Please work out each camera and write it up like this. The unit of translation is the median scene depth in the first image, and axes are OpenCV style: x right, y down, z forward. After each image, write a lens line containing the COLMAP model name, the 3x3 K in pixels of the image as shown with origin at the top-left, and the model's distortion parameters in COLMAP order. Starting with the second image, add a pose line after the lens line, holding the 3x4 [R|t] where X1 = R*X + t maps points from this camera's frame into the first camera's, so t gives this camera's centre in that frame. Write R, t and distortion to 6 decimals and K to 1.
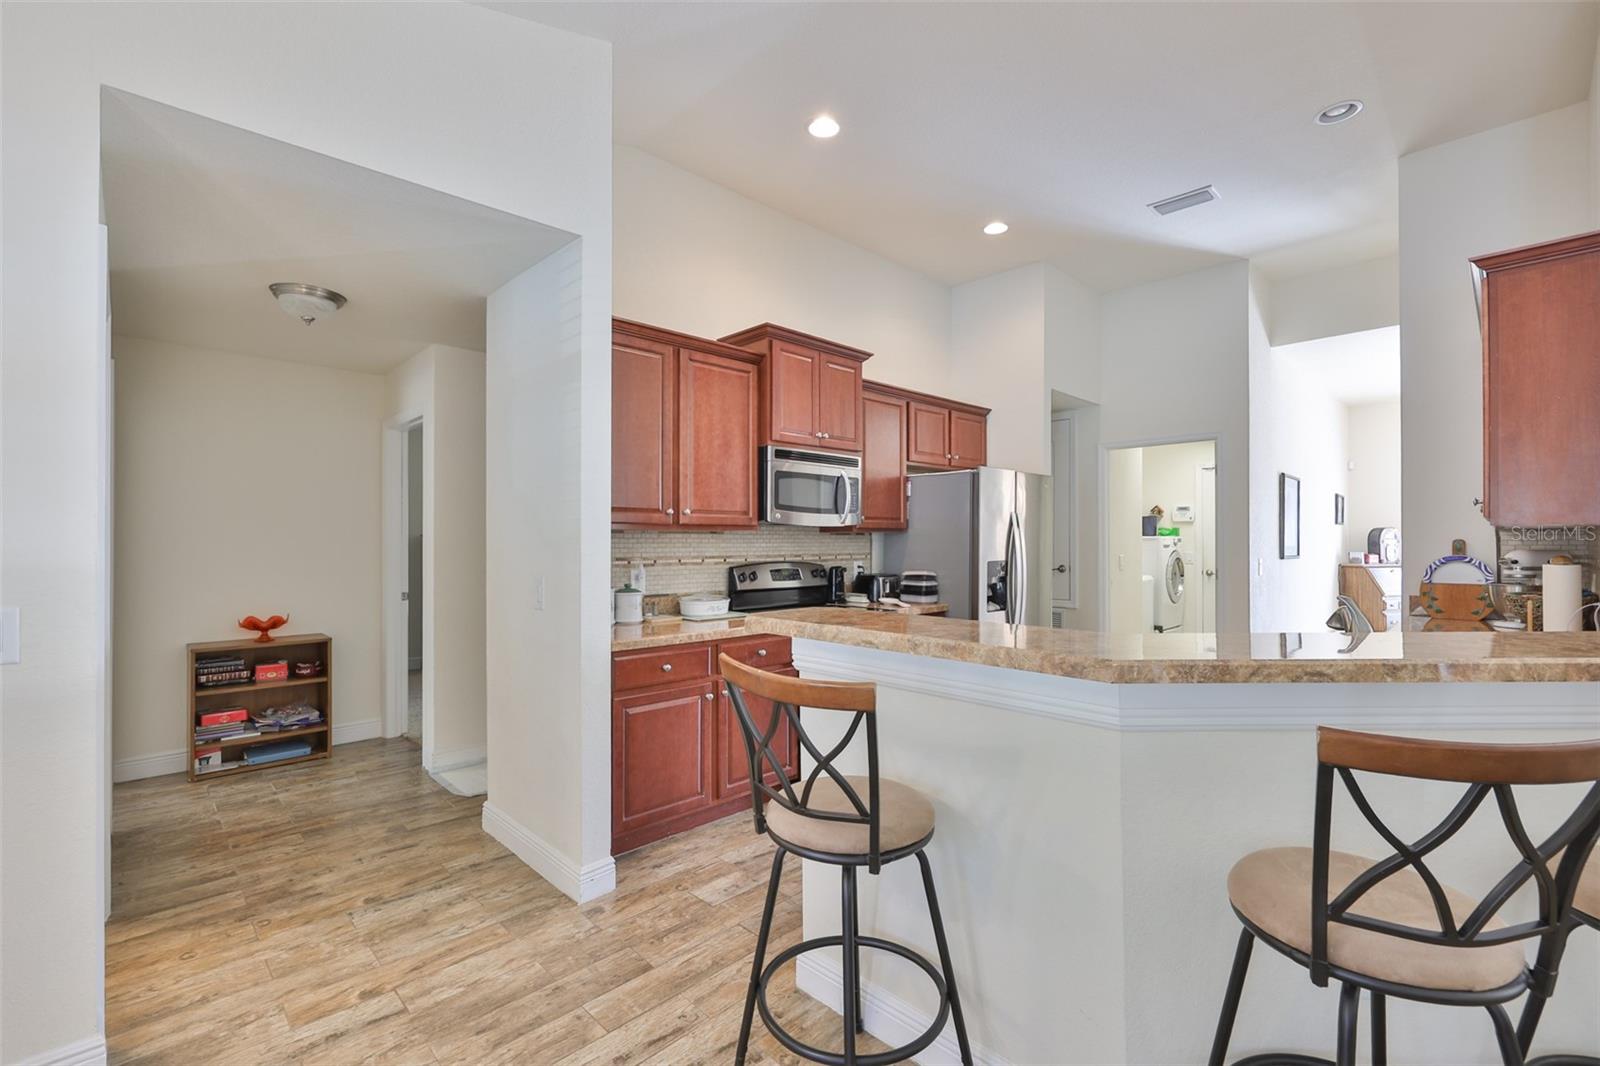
lens RADIAL K [[700.4, 0, 816.4], [0, 700.4, 538.2], [0, 0, 1]] dist [-0.000798, -0.000146]
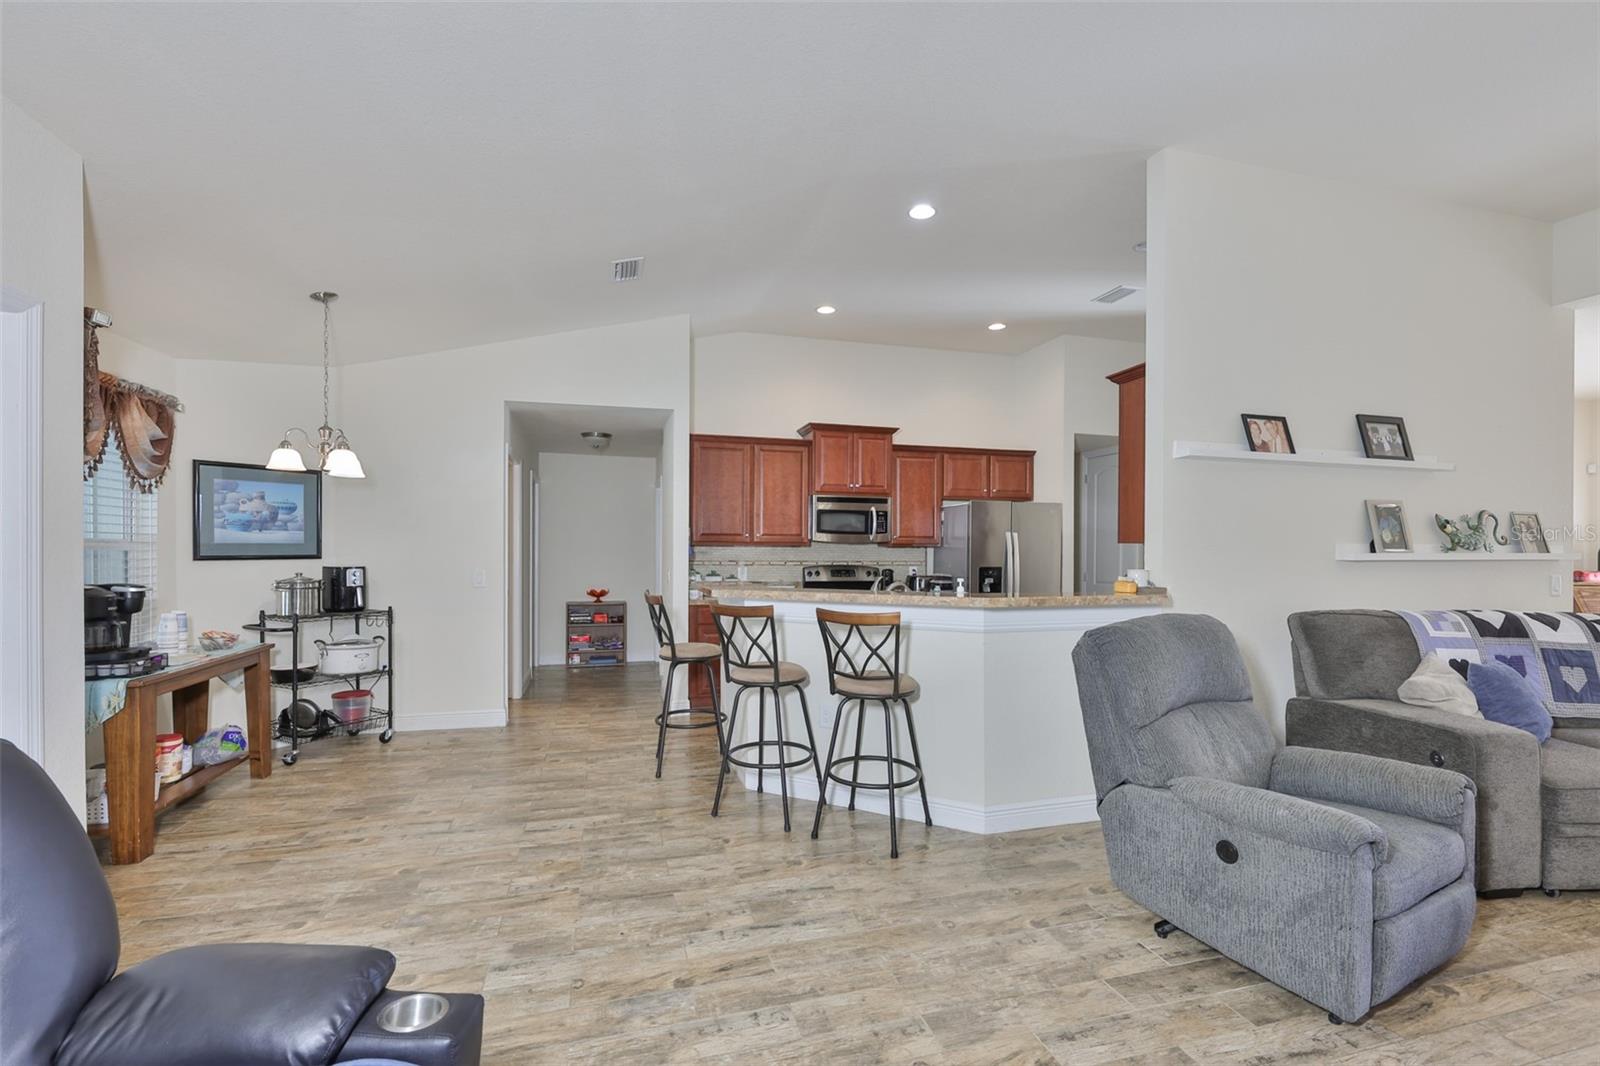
lens RADIAL K [[761.6, 0, 844.4], [0, 761.6, 556.3], [0, 0, 1]] dist [-0.002472, -0.000305]
pose [[0.883218, 0.007386, -0.468905, 0.846765], [-0.003743, 0.999955, 0.008699, -0.001111], [0.468948, -0.005928, 0.883206, -0.571452]]
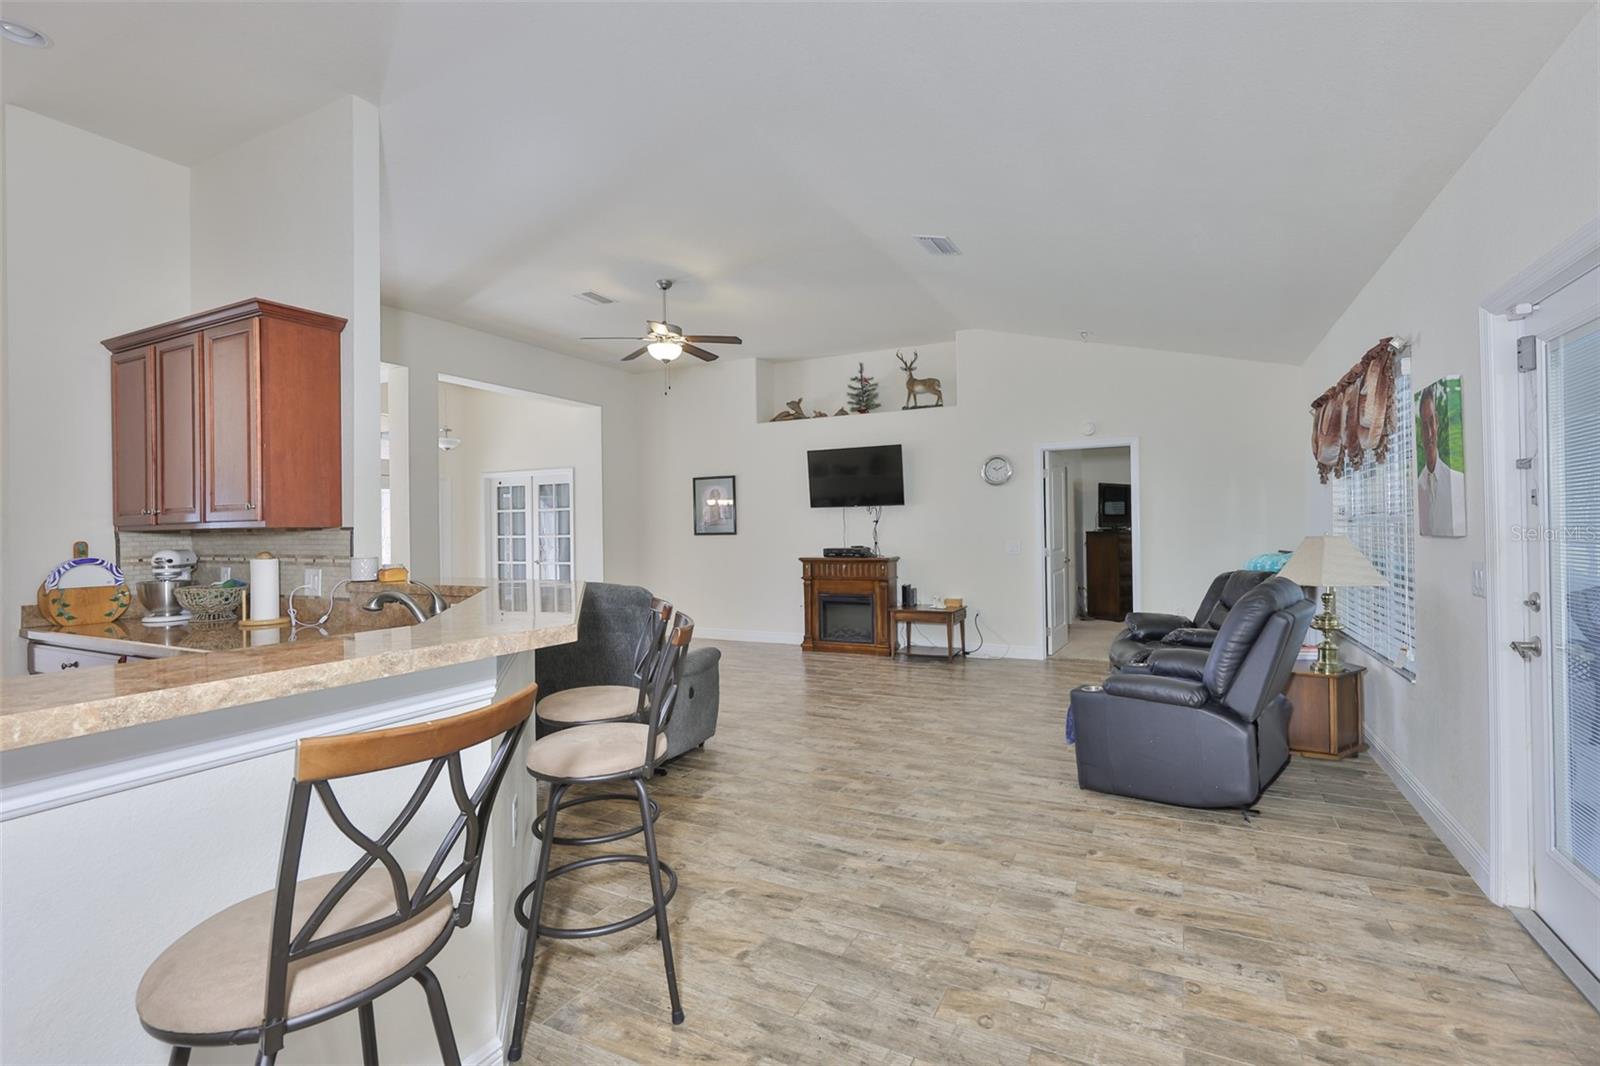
lens RADIAL K [[689.2, 0, 837.7], [0, 689.2, 528.0], [0, 0, 1]] dist [-0.001662, -0.000108]
pose [[-0.323763, 0.010011, 0.946085, -0.318118], [0.013600, 0.999890, -0.005926, 0.002646], [-0.946040, 0.010949, -0.323864, 0.310422]]
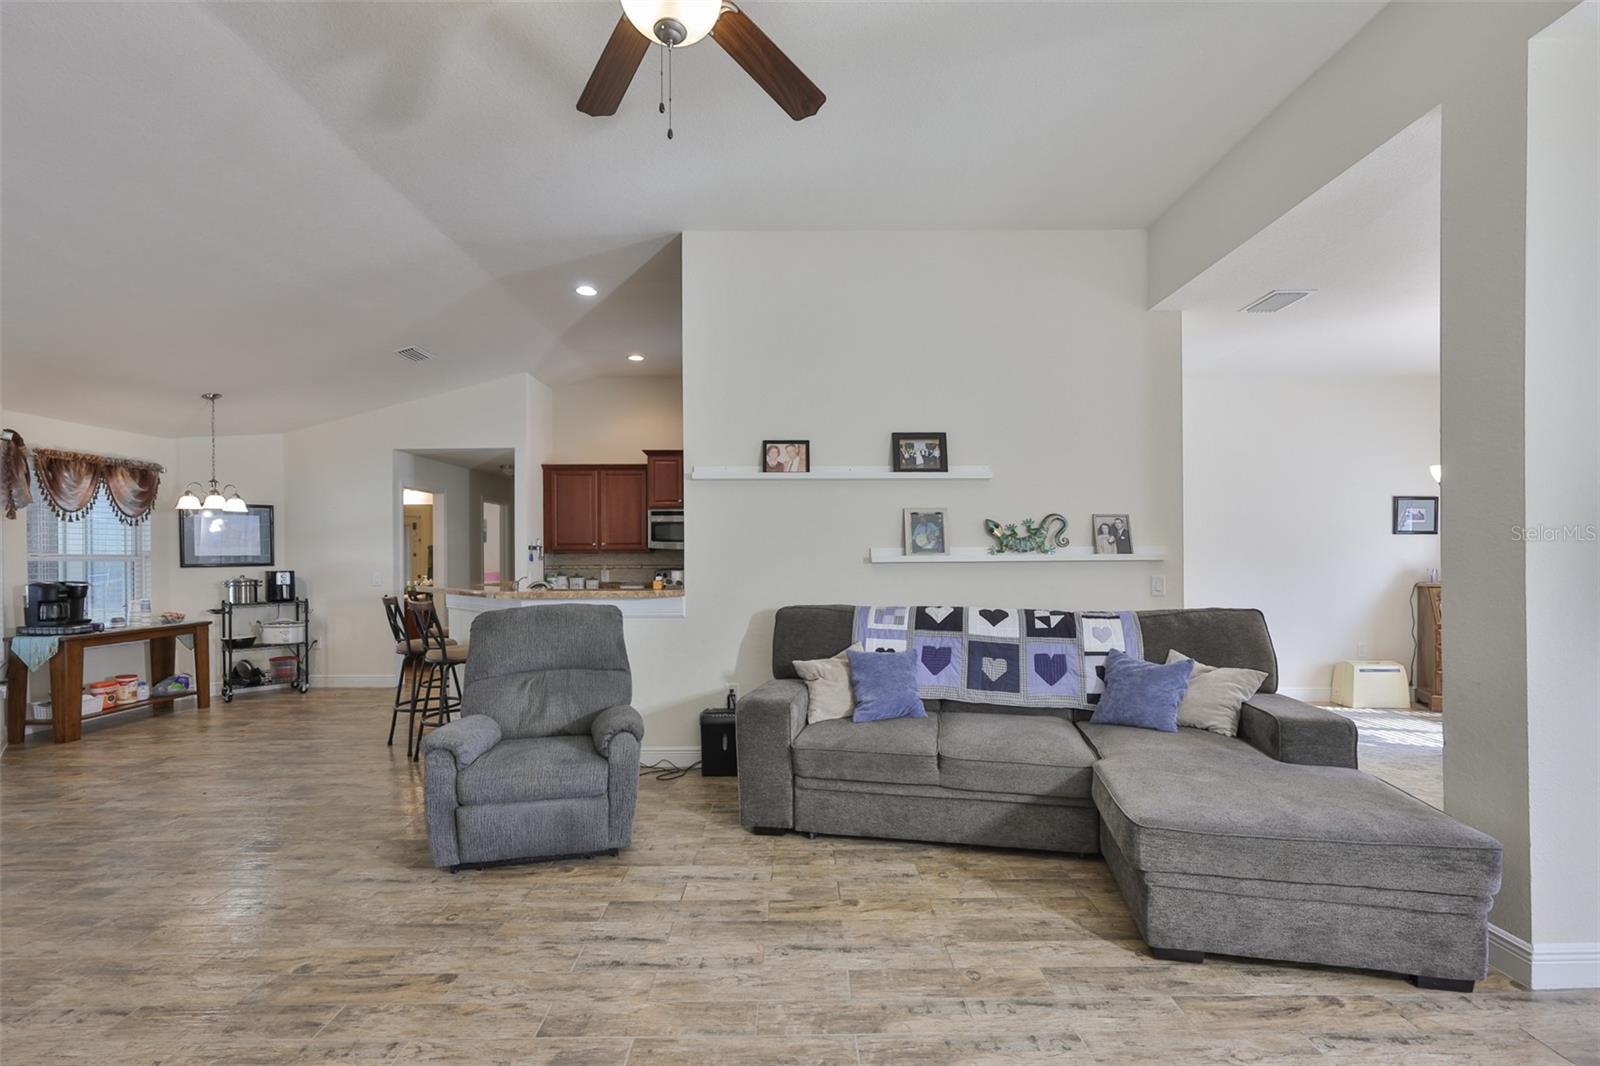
lens RADIAL K [[781.0, 0, 850.4], [0, 781.0, 556.5], [0, 0, 1]] dist [-0.001680, -0.000175]
pose [[0.706558, -0.001646, -0.707653, 1.910075], [0.006847, 0.999966, 0.004509, -0.004289], [0.707622, -0.008031, 0.706546, -0.173758]]
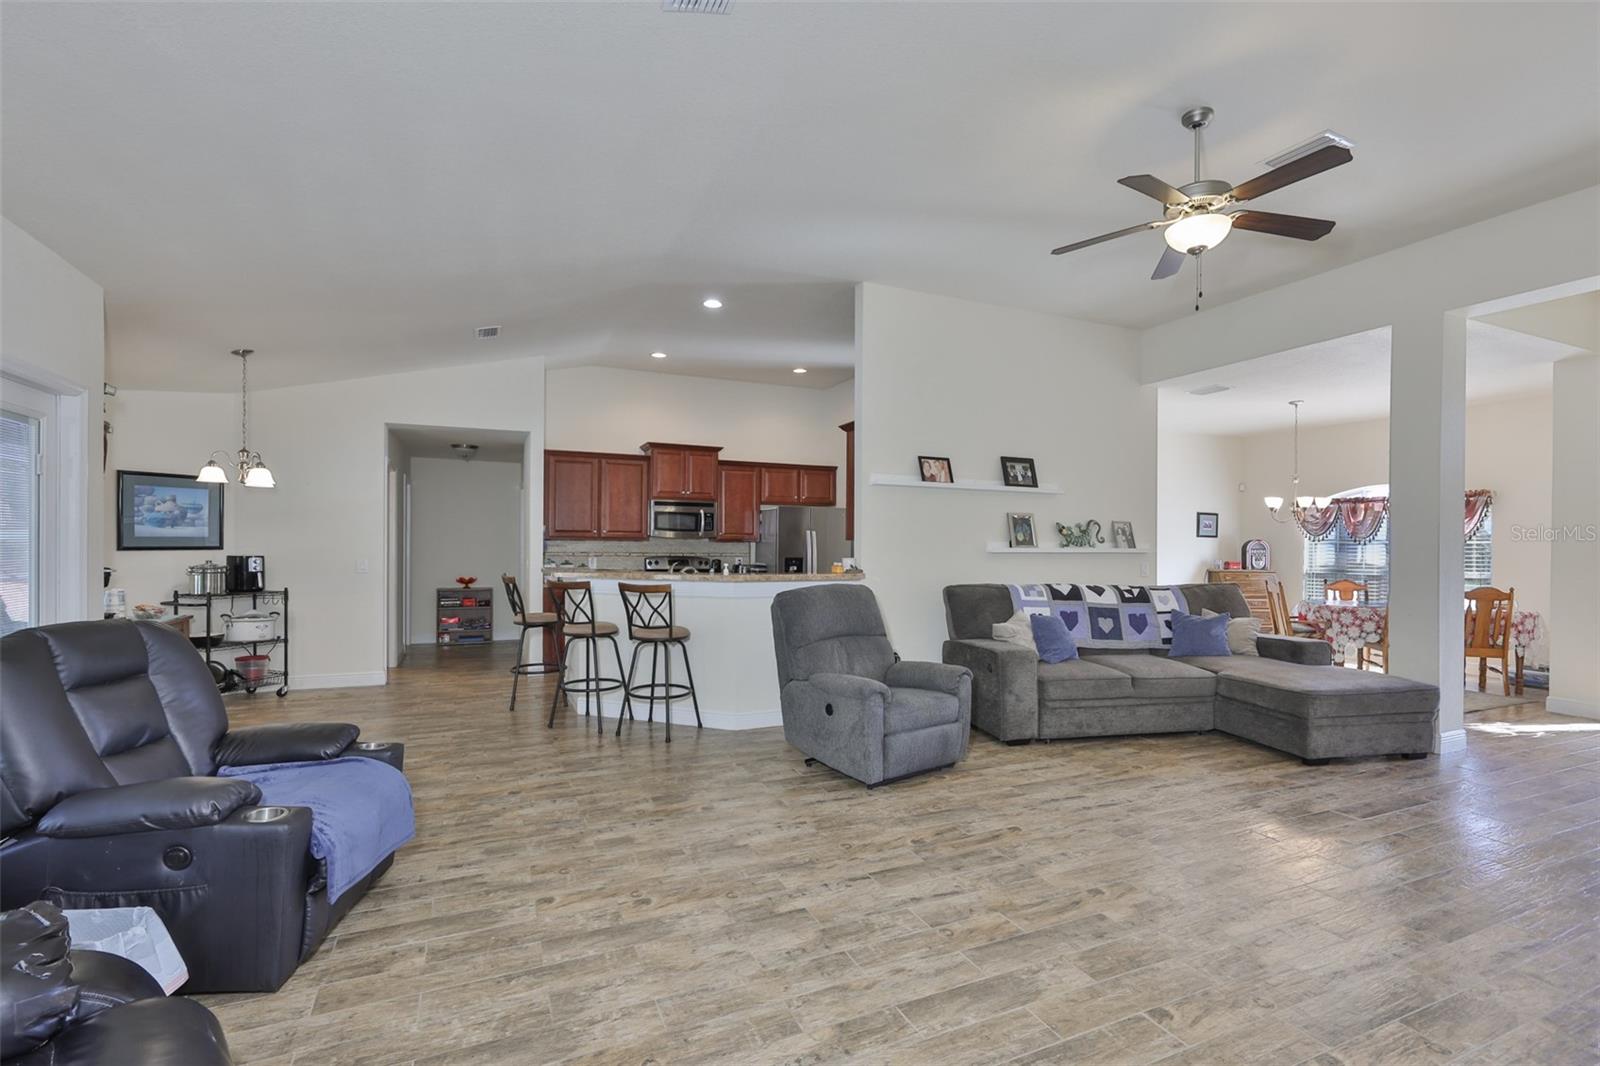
lens RADIAL K [[781.2, 0, 878.4], [0, 781.2, 552.0], [0, 0, 1]] dist [0.000858, -0.000117]
pose [[0.949252, 0.011079, -0.314322, 1.301517], [-0.008301, 0.999914, 0.010177, -0.005003], [0.314408, -0.007051, 0.949262, -0.996997]]
